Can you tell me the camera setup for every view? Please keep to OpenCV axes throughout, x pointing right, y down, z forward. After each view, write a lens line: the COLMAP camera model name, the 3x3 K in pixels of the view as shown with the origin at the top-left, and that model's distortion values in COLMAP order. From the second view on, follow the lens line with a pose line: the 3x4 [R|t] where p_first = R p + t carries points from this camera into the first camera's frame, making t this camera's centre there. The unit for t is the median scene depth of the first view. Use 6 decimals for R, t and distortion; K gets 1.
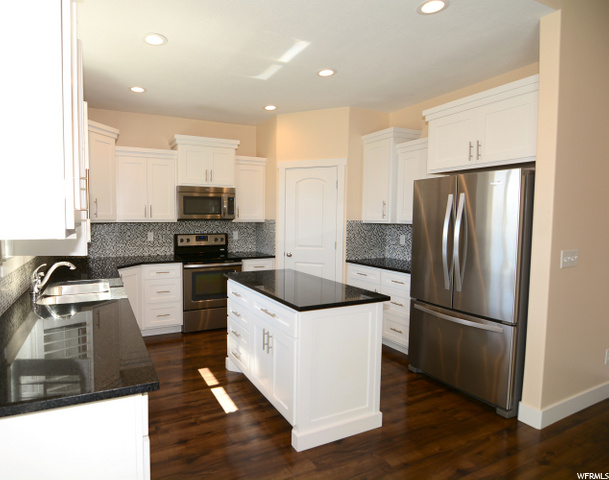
lens RADIAL K [[349.5, 0, 249.0], [0, 349.5, 239.4], [0, 0, 1]] dist [-0.006041, -0.002054]
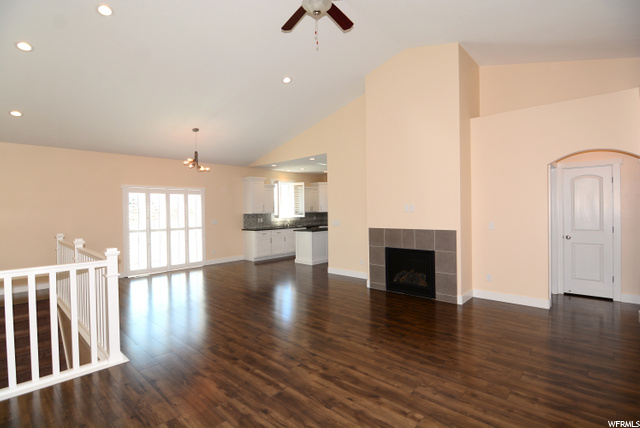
lens RADIAL K [[310.3, 0, 320.0], [0, 310.3, 214.0], [0, 0, 1]] dist [-0.016019, -0.001488]
pose [[0.399534, 0.000483, -0.916718, 1.867497], [-0.037709, 0.999162, -0.015909, 0.014450], [0.915943, 0.040925, 0.399217, -0.158674]]
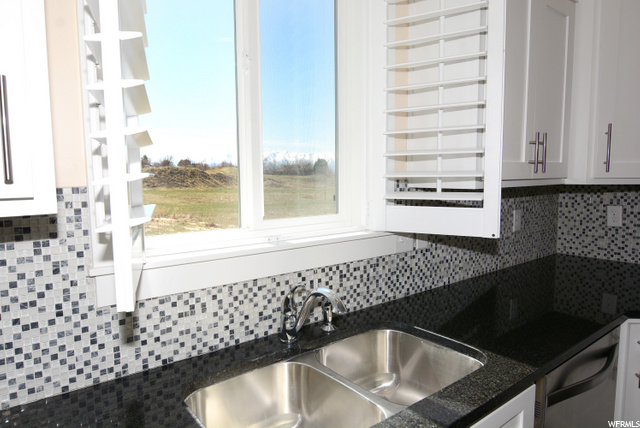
lens RADIAL K [[419.9, 0, 320.0], [0, 419.9, 214.0], [0, 0, 1]] dist [-0.002121, -0.000990]
pose [[0.253166, 0.089216, -0.963300, -0.043945], [-0.050390, 0.995603, 0.078965, -0.029797], [0.966110, 0.028549, 0.256548, 0.459982]]
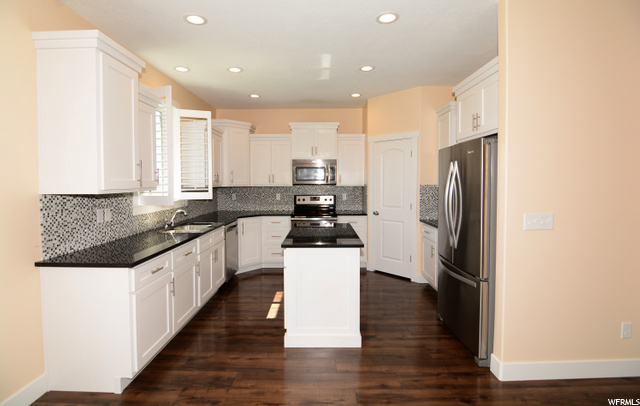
lens RADIAL K [[312.2, 0, 319.6], [0, 312.2, 191.6], [0, 0, 1]] dist [-0.000812, -0.000017]
pose [[0.915256, 0.006802, -0.402814, 0.368645], [-0.018748, 0.999493, -0.025721, 0.000381], [0.402435, 0.031093, 0.914920, -0.063373]]
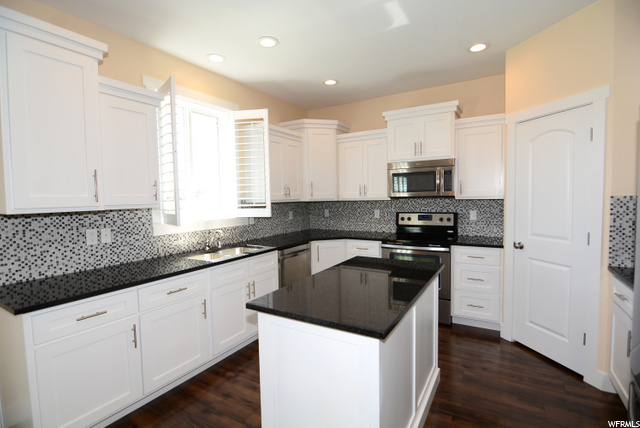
lens RADIAL K [[310.3, 0, 320.0], [0, 310.3, 214.0], [0, 0, 1]] dist [-0.016019, -0.001488]
pose [[0.580644, 0.031696, -0.813540, 0.384436], [-0.029670, 0.999402, 0.017761, -0.019178], [0.813617, 0.013825, 0.581237, 0.319157]]
